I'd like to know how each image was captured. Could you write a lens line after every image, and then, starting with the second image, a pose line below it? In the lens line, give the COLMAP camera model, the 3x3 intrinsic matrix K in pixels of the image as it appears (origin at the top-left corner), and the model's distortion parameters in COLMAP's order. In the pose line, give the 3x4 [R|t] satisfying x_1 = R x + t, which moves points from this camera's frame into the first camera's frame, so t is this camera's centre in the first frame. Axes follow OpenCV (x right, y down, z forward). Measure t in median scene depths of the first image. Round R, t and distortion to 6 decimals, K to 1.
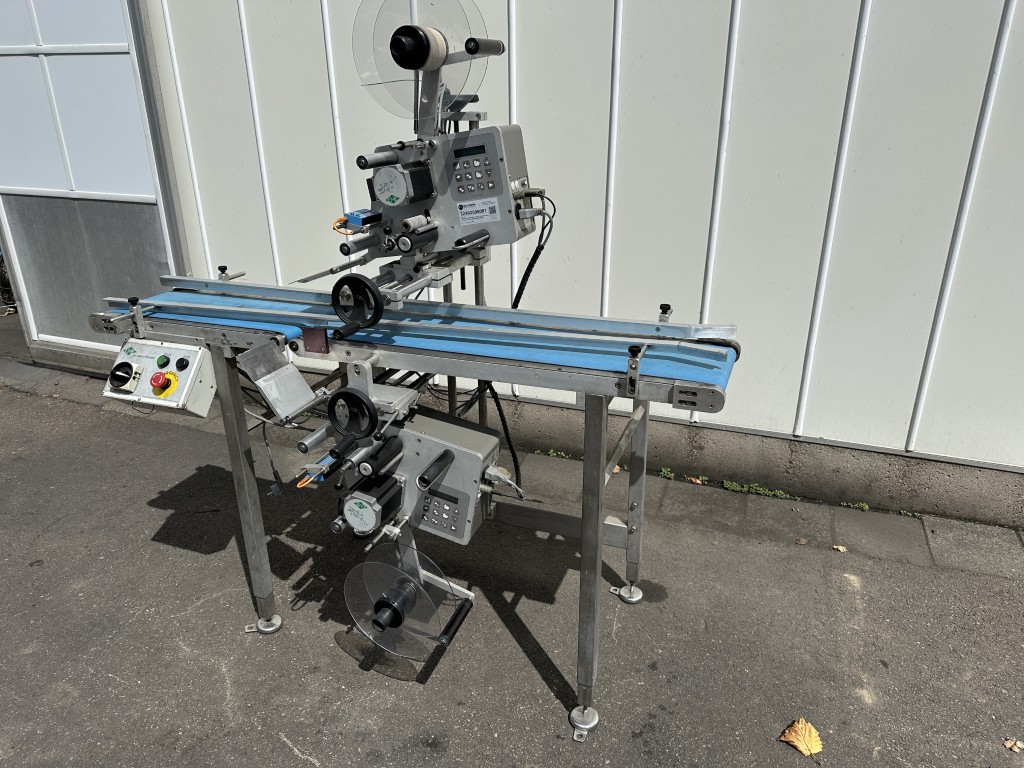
lens RADIAL K [[711.5, 0, 522.9], [0, 711.5, 381.6], [0, 0, 1]] dist [0.054636, -0.062551]
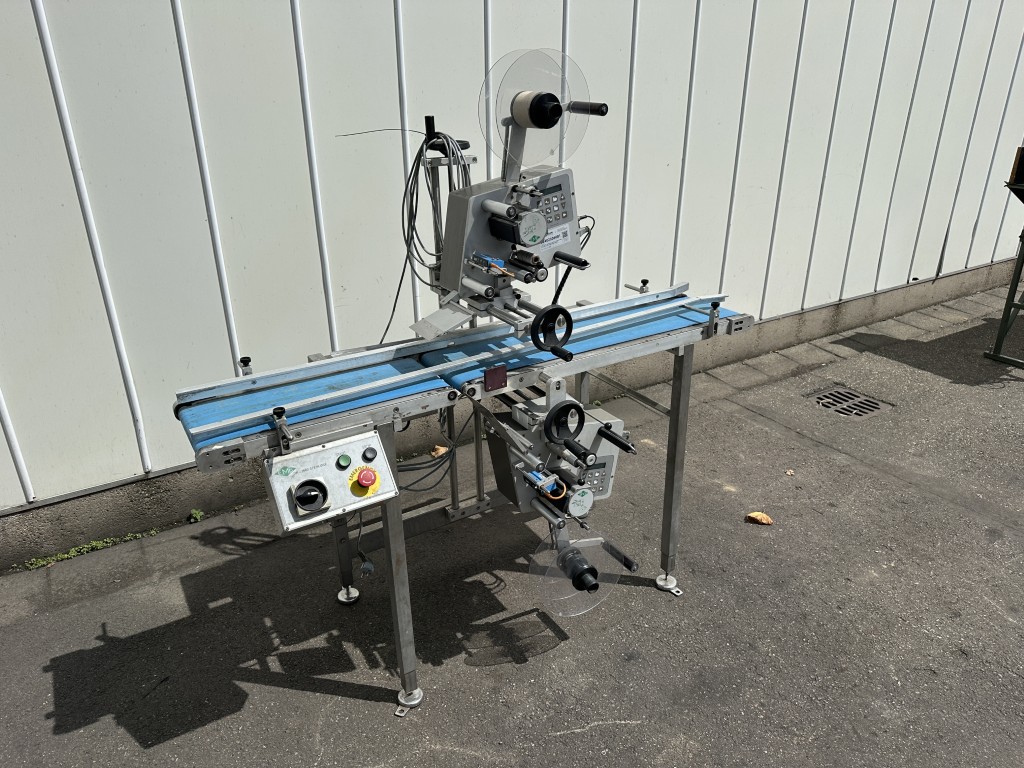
lens RADIAL K [[709.9, 0, 512.0], [0, 709.9, 384.0], [0, 0, 1]] dist [0.065147, -0.060544]
pose [[0.624539, -0.311839, 0.716036, -0.969351], [0.301953, 0.941944, 0.146855, -0.185347], [-0.720261, 0.124493, 0.682441, 0.227124]]
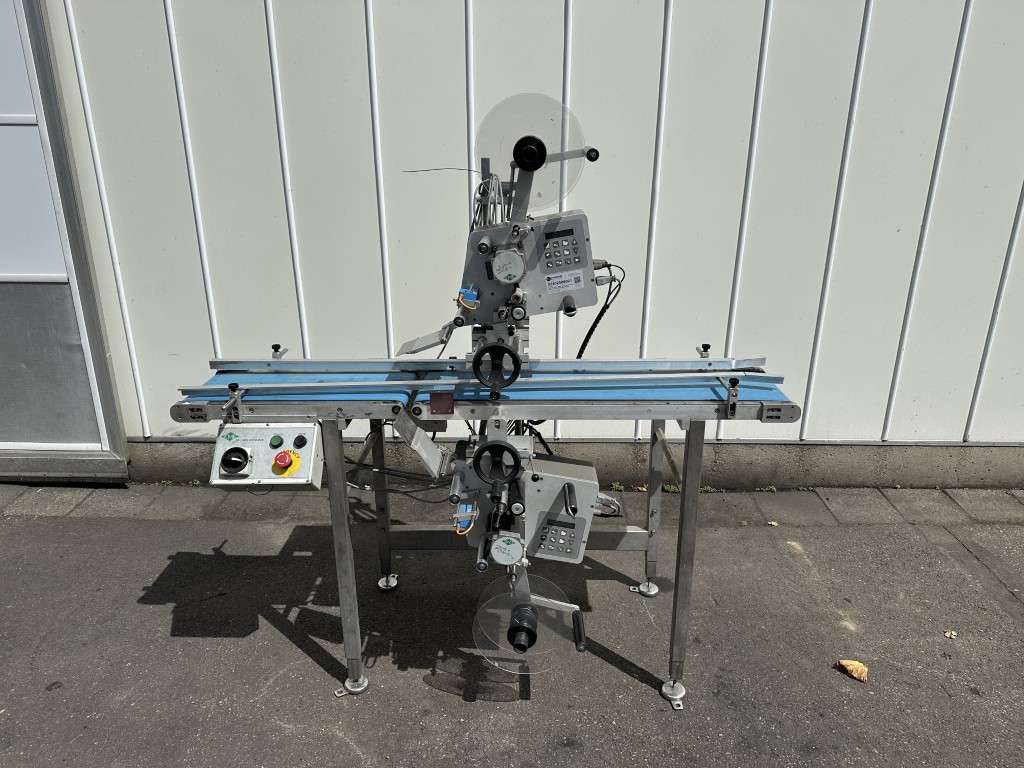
lens RADIAL K [[711.5, 0, 522.9], [0, 711.5, 381.6], [0, 0, 1]] dist [0.054636, -0.062551]
pose [[0.941790, -0.103862, 0.319756, -0.483281], [0.119947, 0.992297, -0.030968, -0.039013], [-0.314076, 0.067519, 0.946994, -0.094117]]
